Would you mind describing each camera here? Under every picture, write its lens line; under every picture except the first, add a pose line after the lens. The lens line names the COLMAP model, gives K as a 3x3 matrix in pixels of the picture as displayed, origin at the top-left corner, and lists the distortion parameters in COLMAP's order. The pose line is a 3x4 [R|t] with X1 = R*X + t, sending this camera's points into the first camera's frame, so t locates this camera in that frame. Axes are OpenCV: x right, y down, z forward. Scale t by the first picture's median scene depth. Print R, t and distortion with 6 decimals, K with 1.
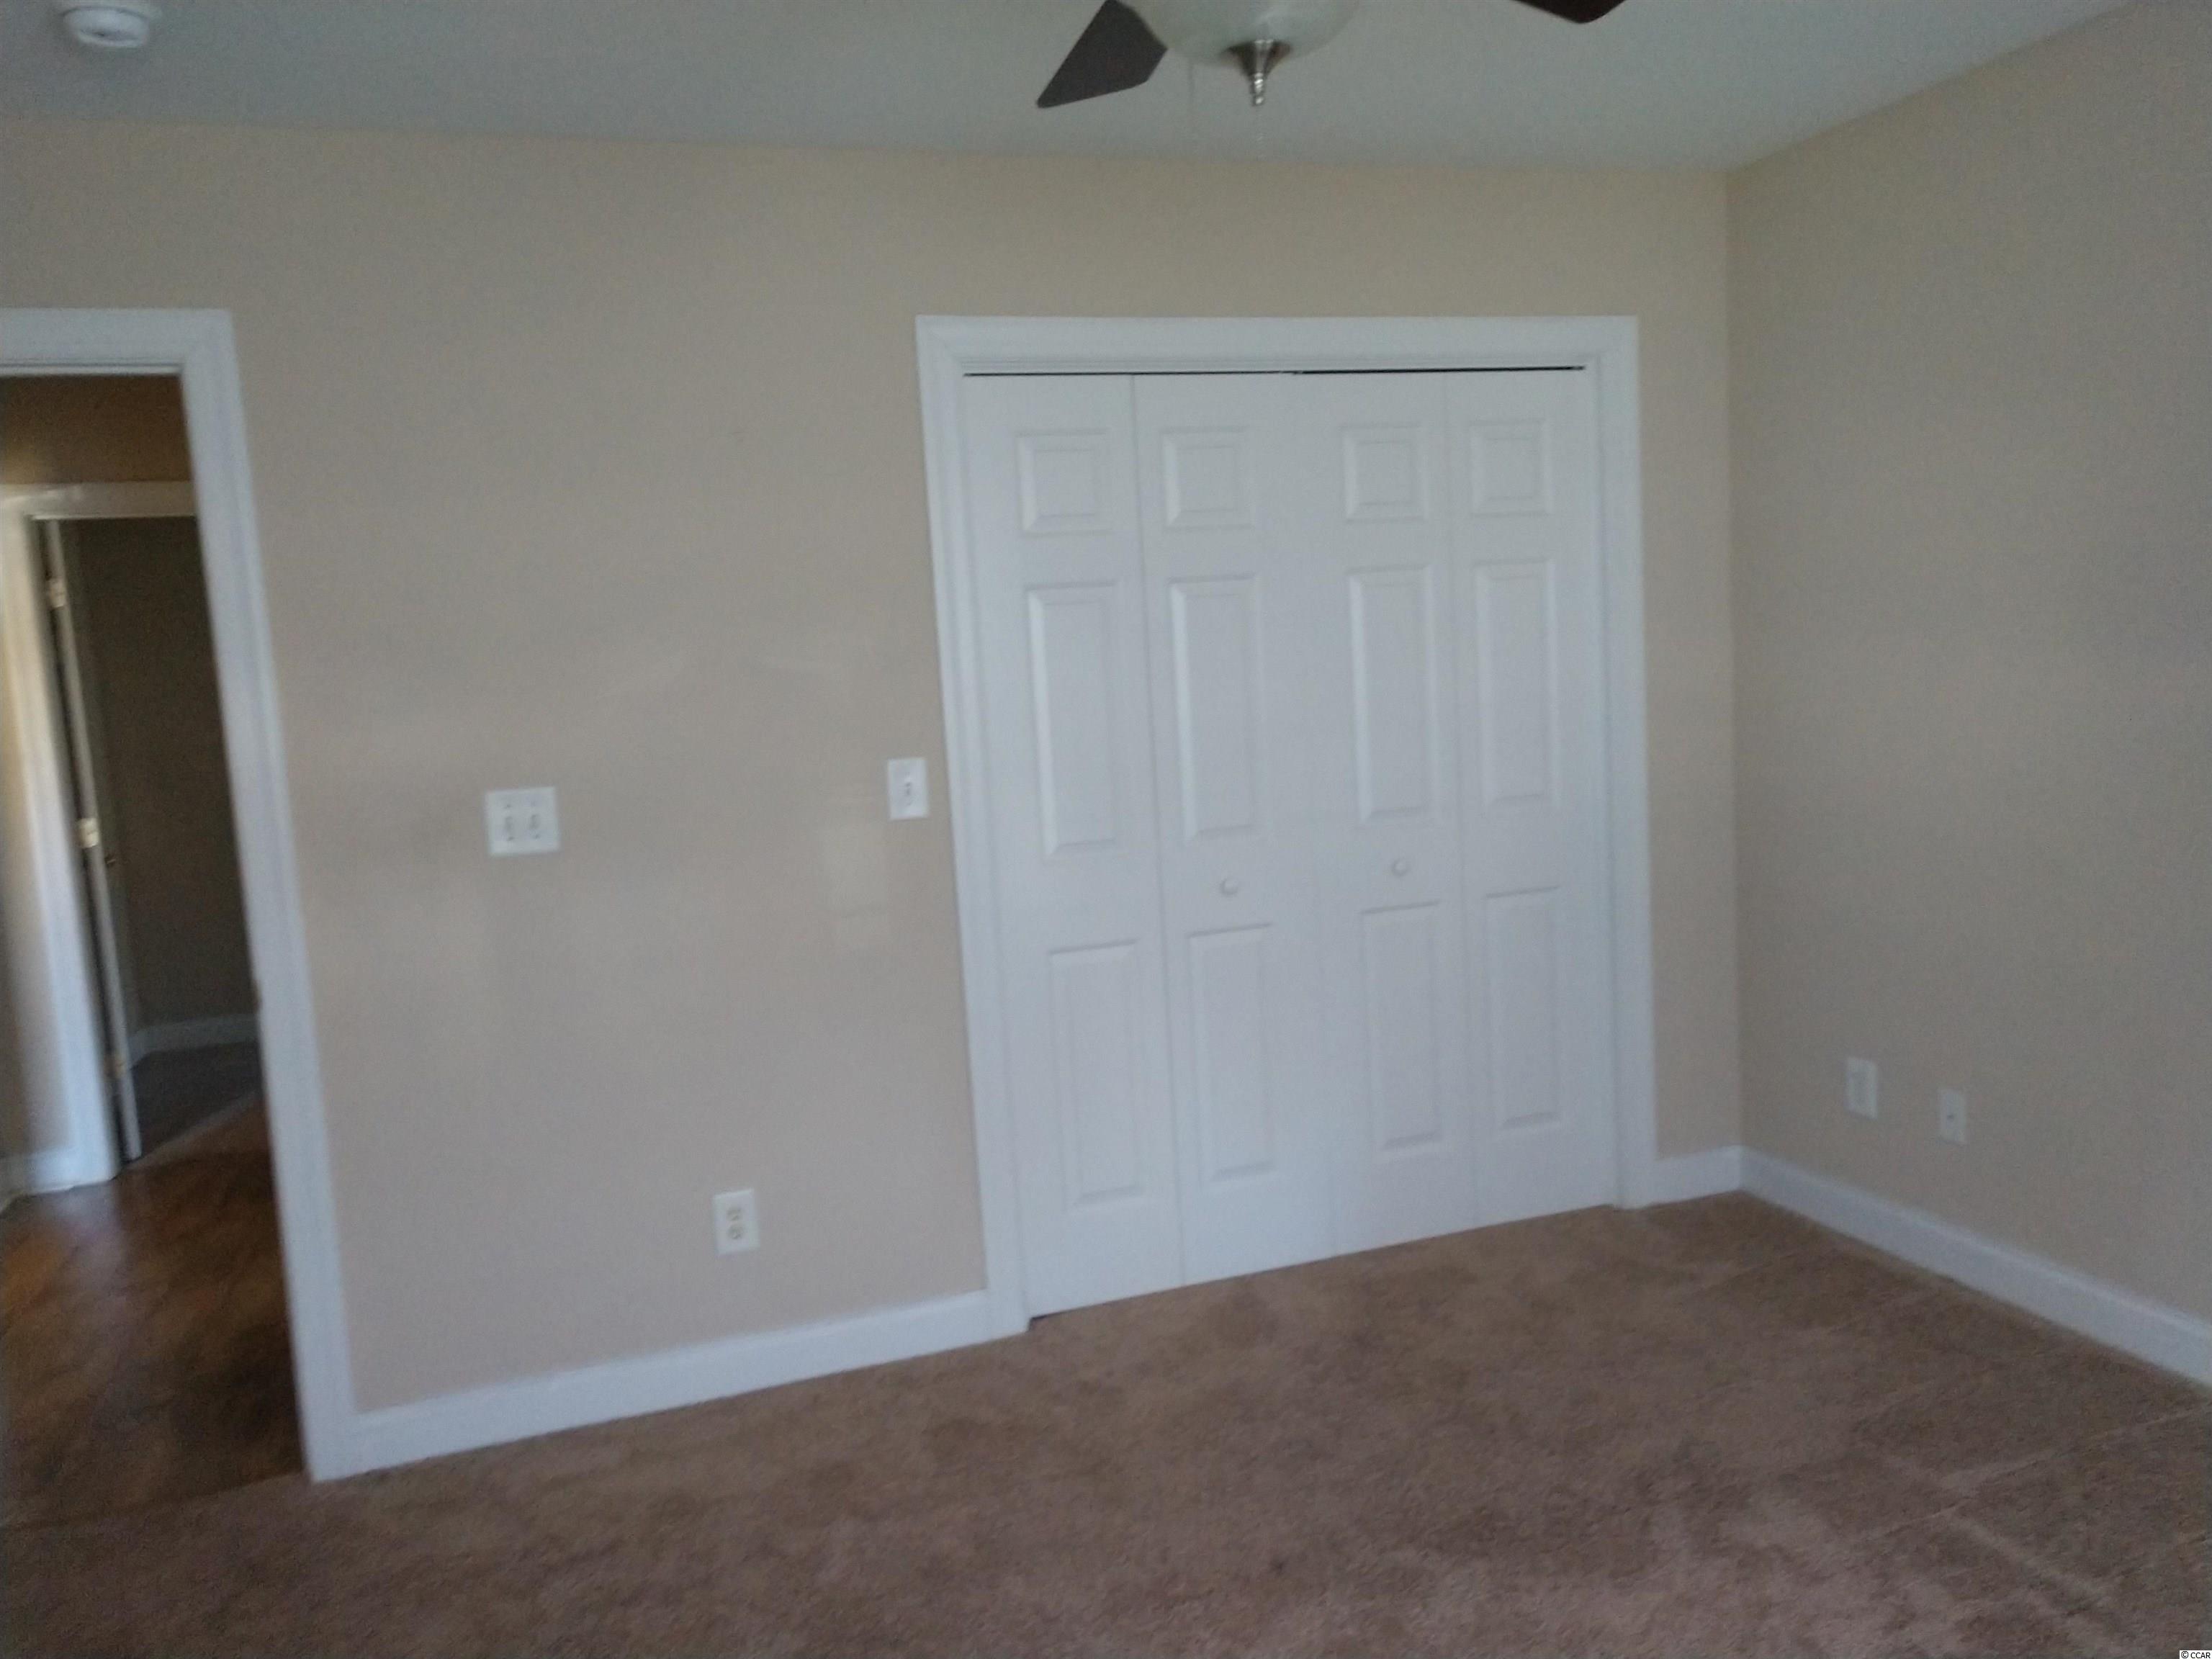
lens RADIAL K [[1672.1, 0, 1106.0], [0, 1672.1, 829.5], [0, 0, 1]] dist [0.017051, -0.004799]
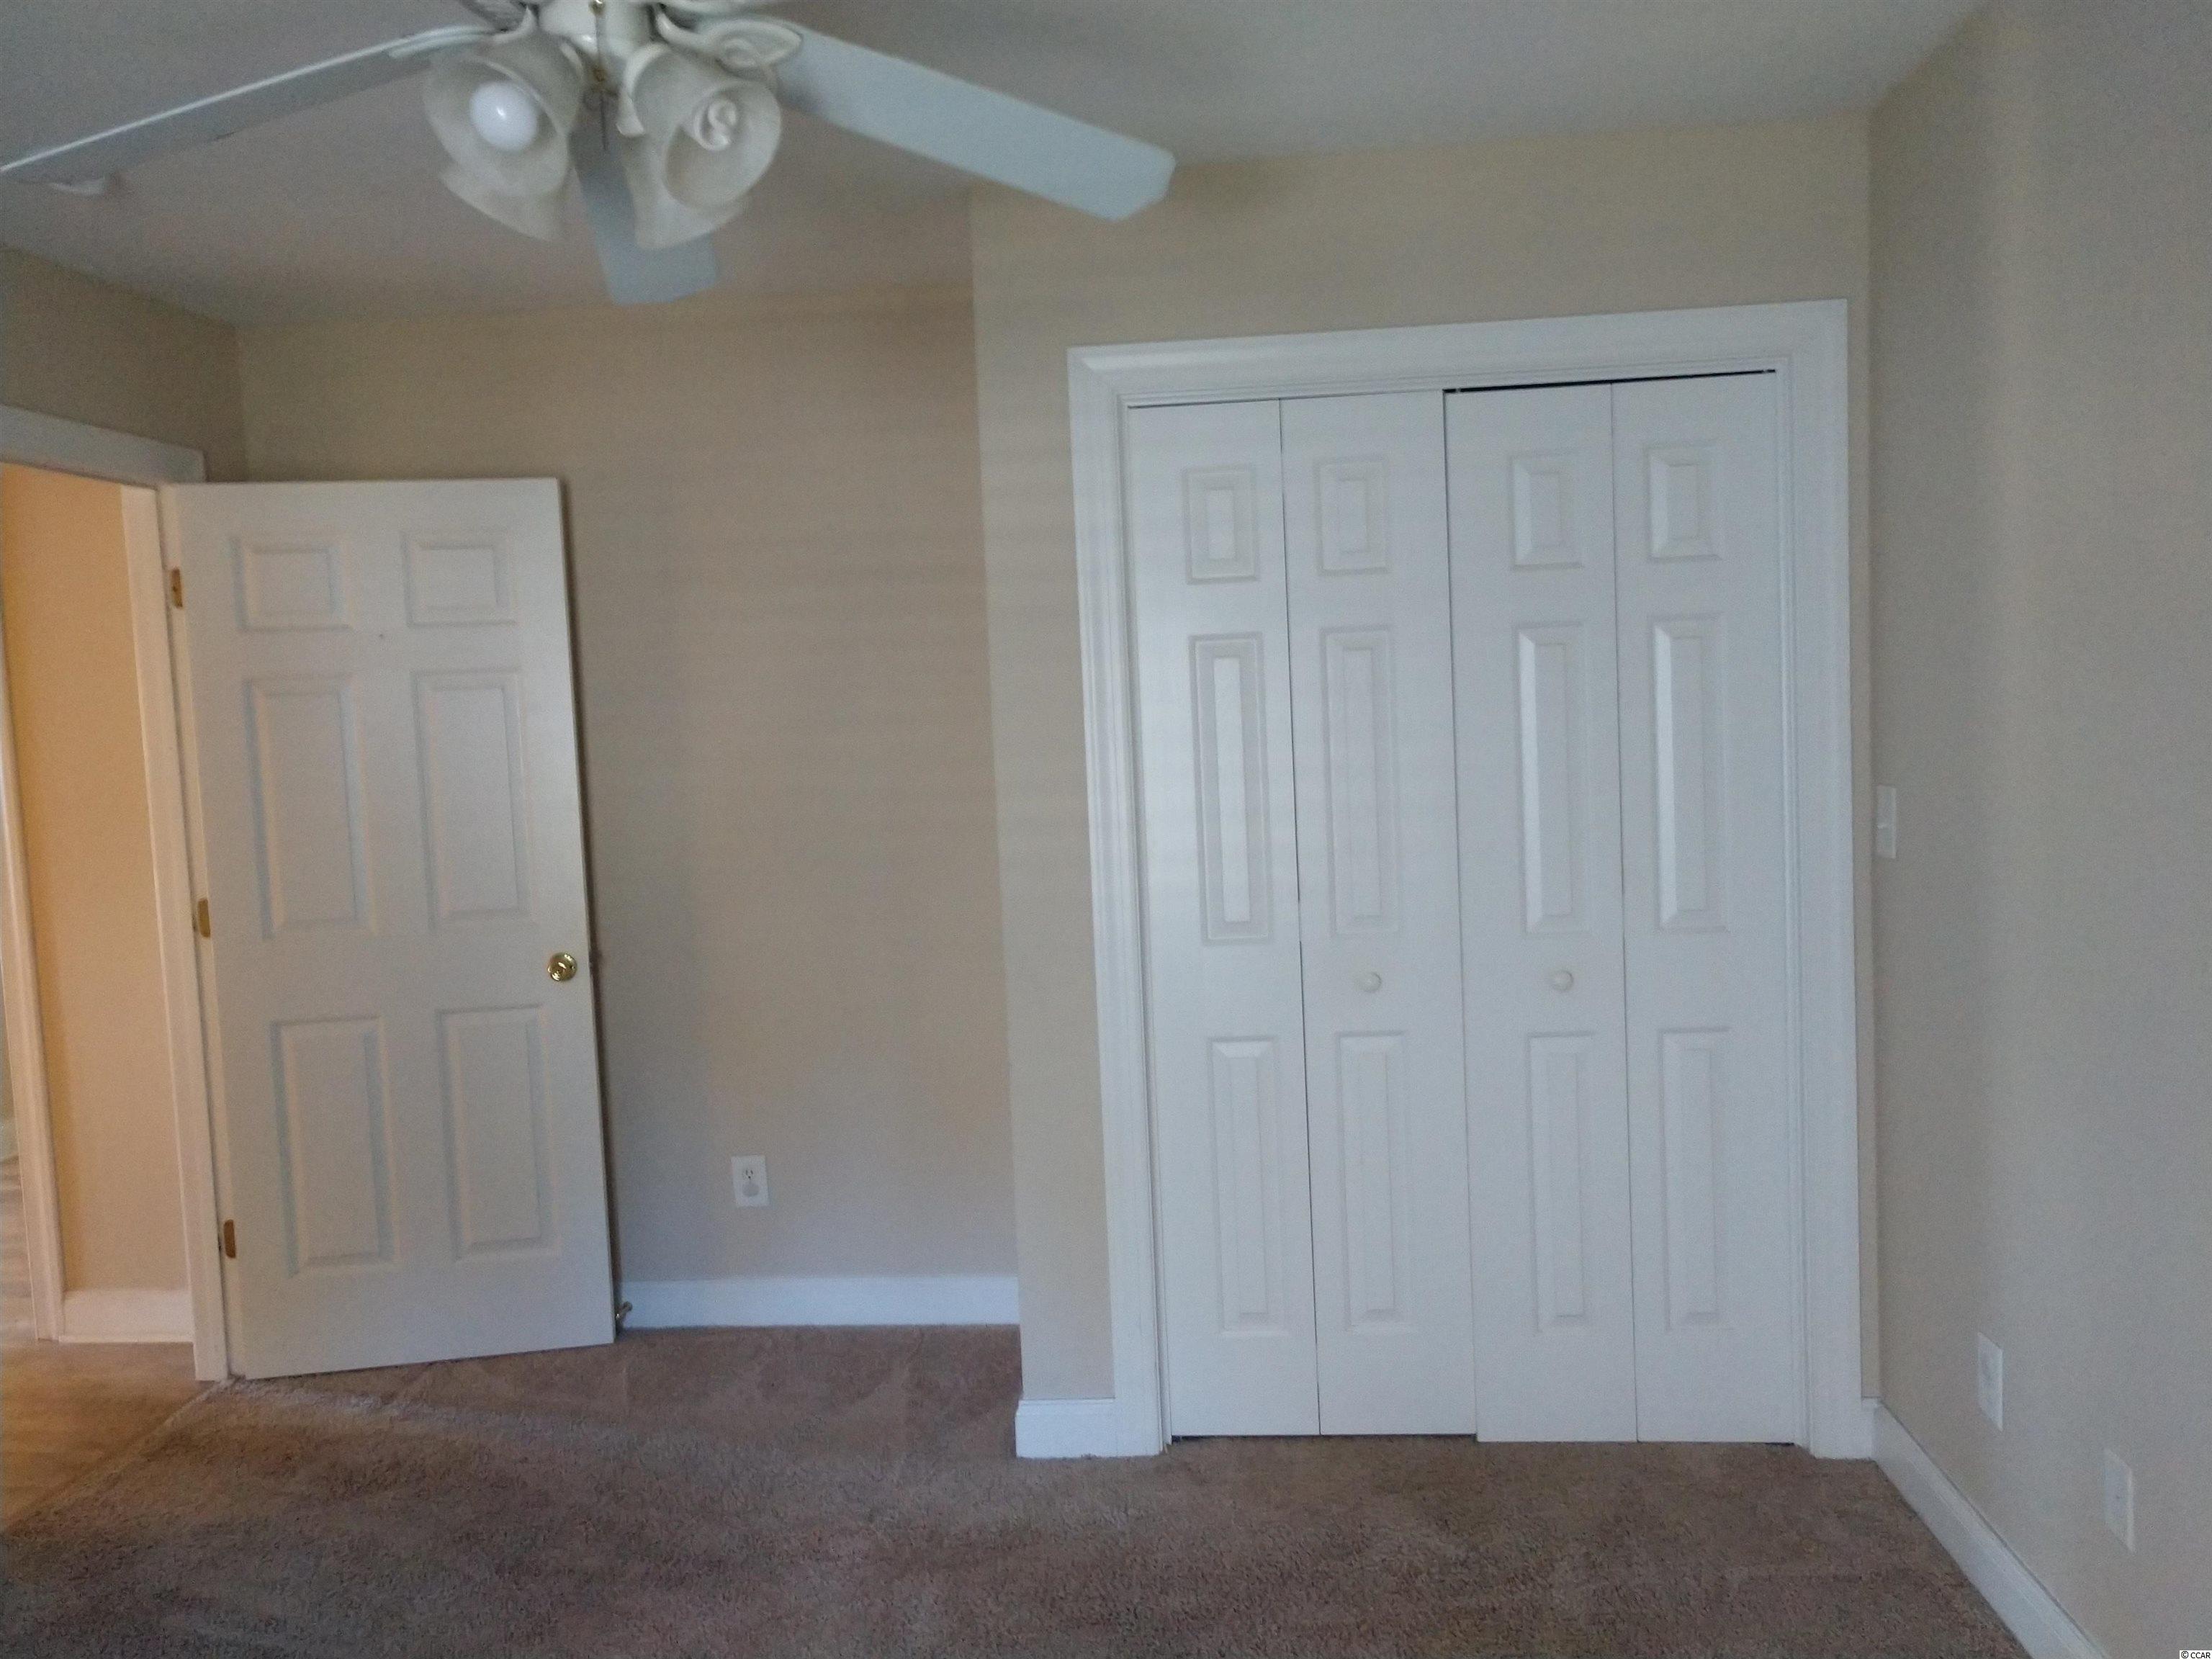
lens RADIAL K [[1780.4, 0, 1106.0], [0, 1780.4, 829.5], [0, 0, 1]] dist [0.032310, -0.000687]
pose [[0.907194, 0.060123, -0.416394, 0.359240], [-0.069464, 0.997558, -0.007304, -0.032169], [0.414938, 0.035550, 0.909155, 0.110714]]
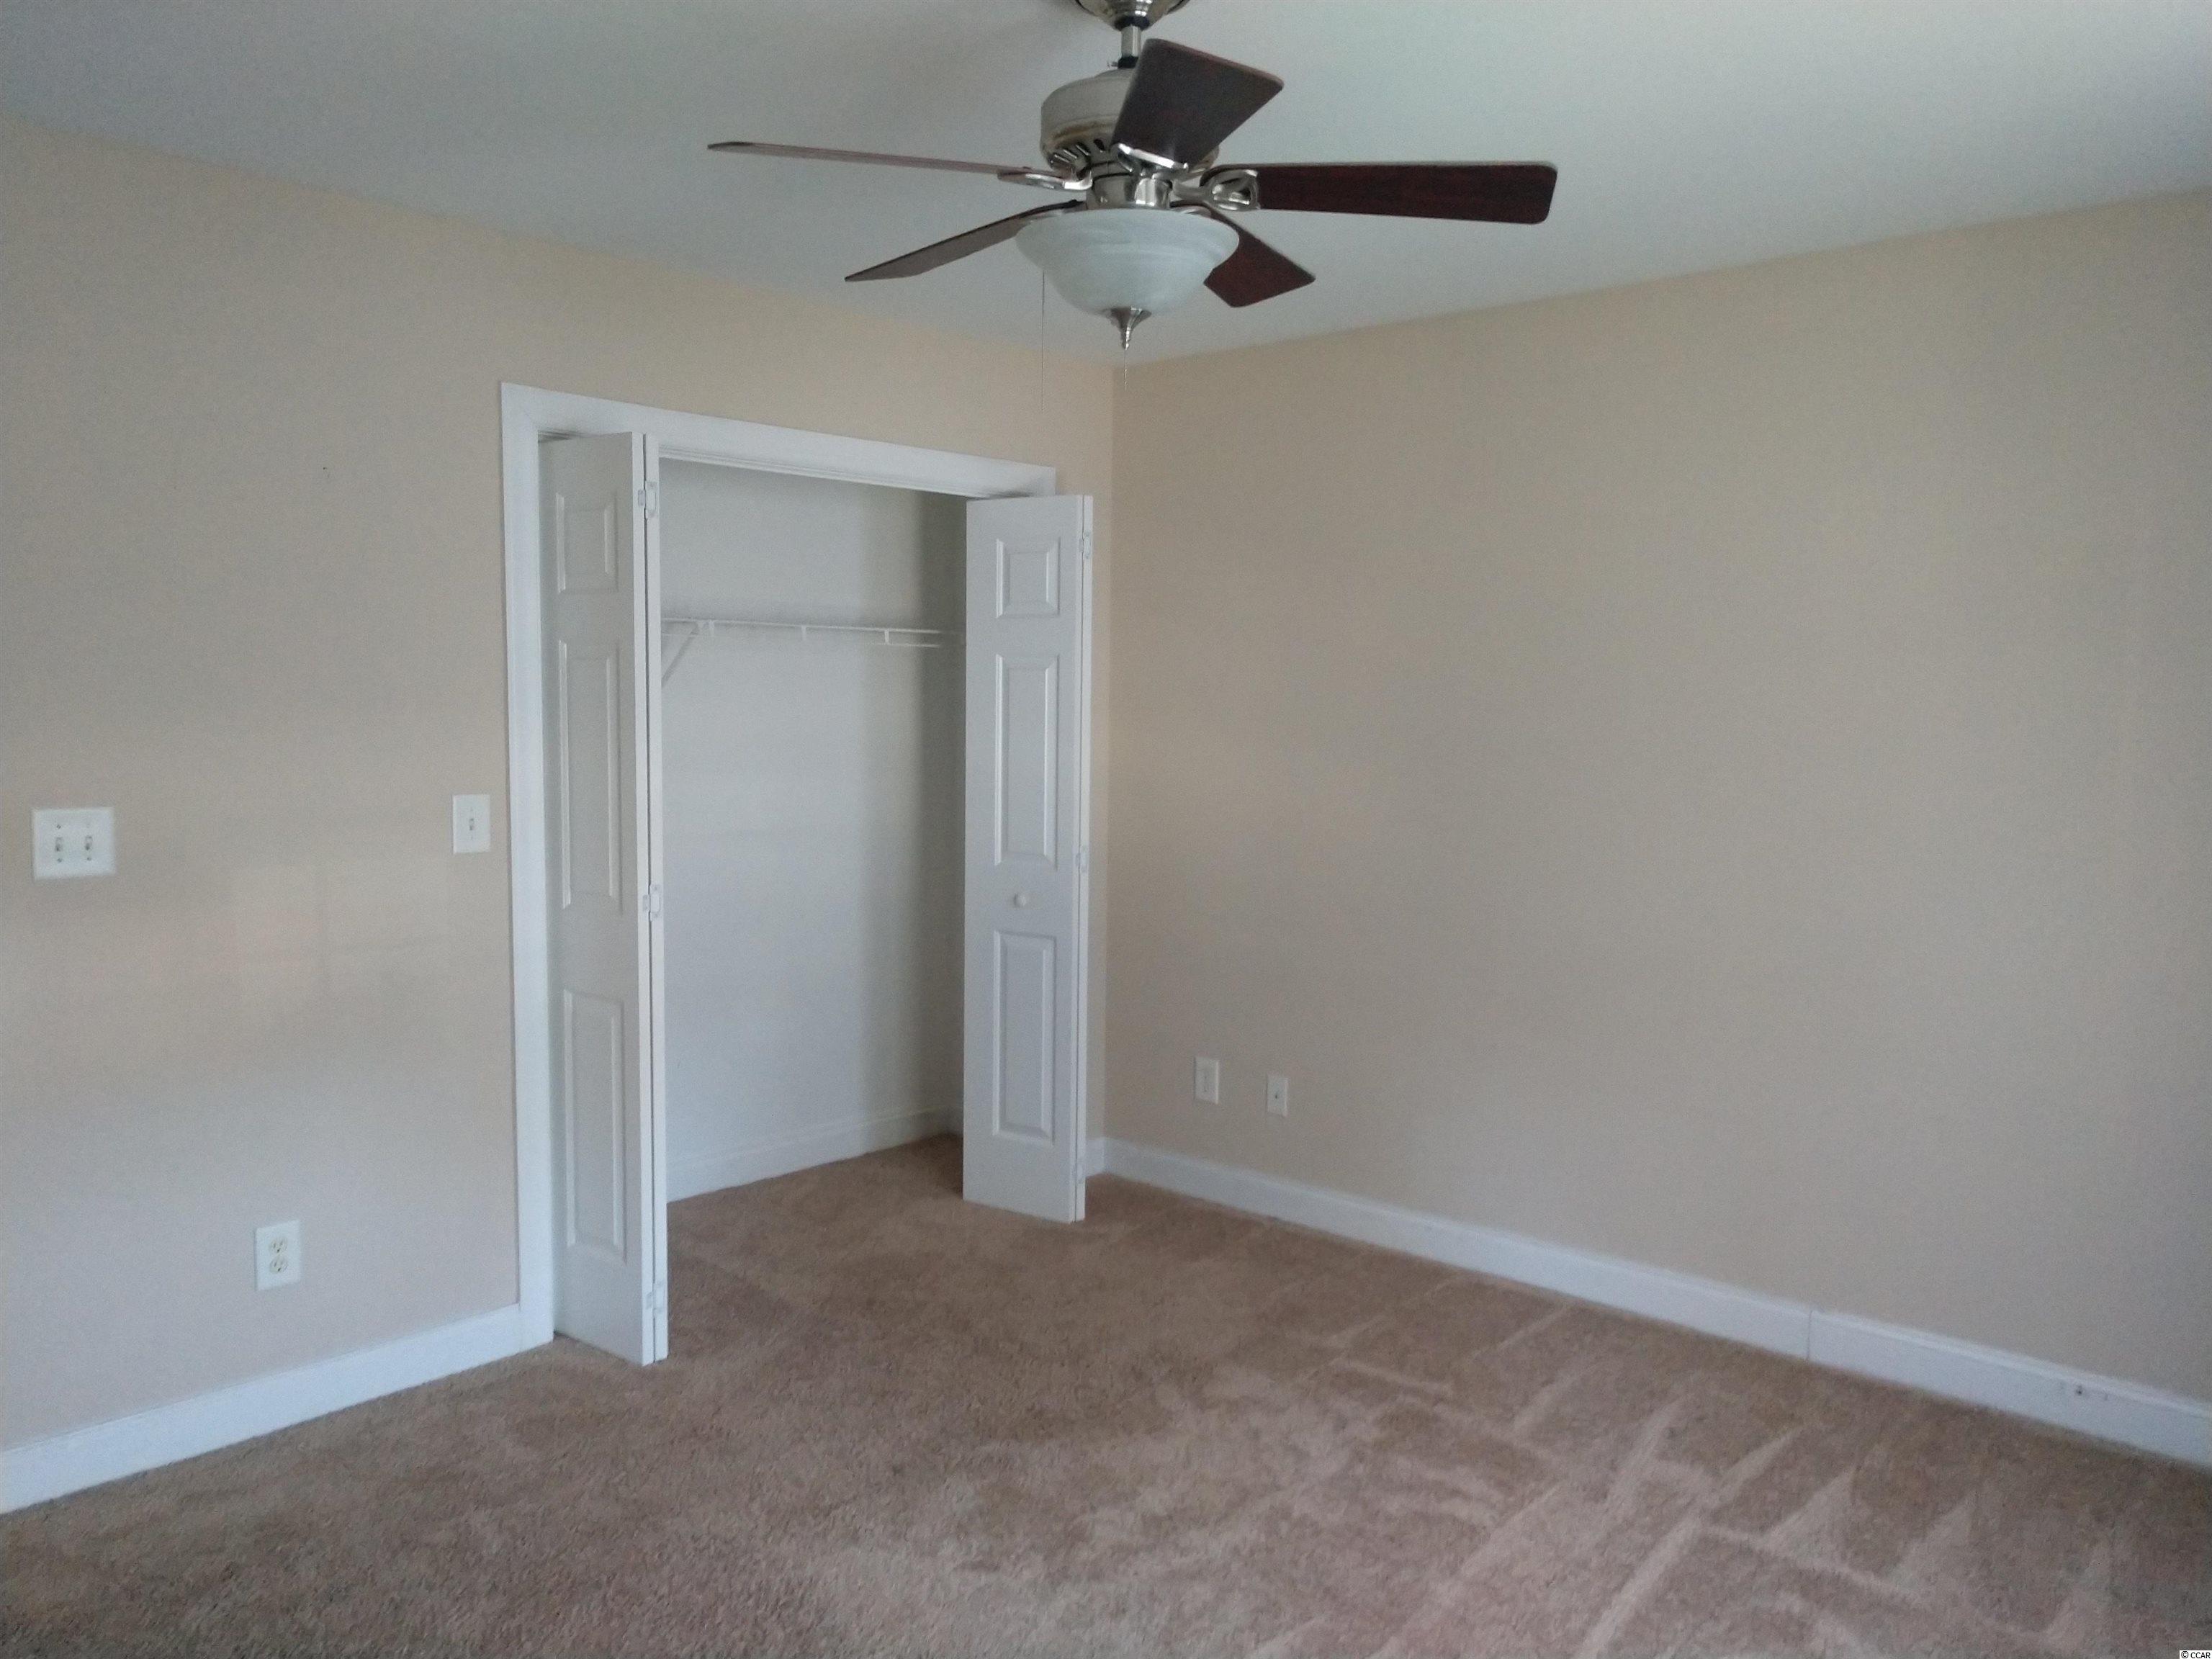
lens RADIAL K [[1672.1, 0, 1106.0], [0, 1672.1, 829.5], [0, 0, 1]] dist [0.017051, -0.004799]
pose [[0.873717, 0.033724, 0.485265, -0.303498], [-0.012354, 0.998810, -0.047170, 0.025907], [-0.486278, 0.035218, 0.873094, -0.120496]]
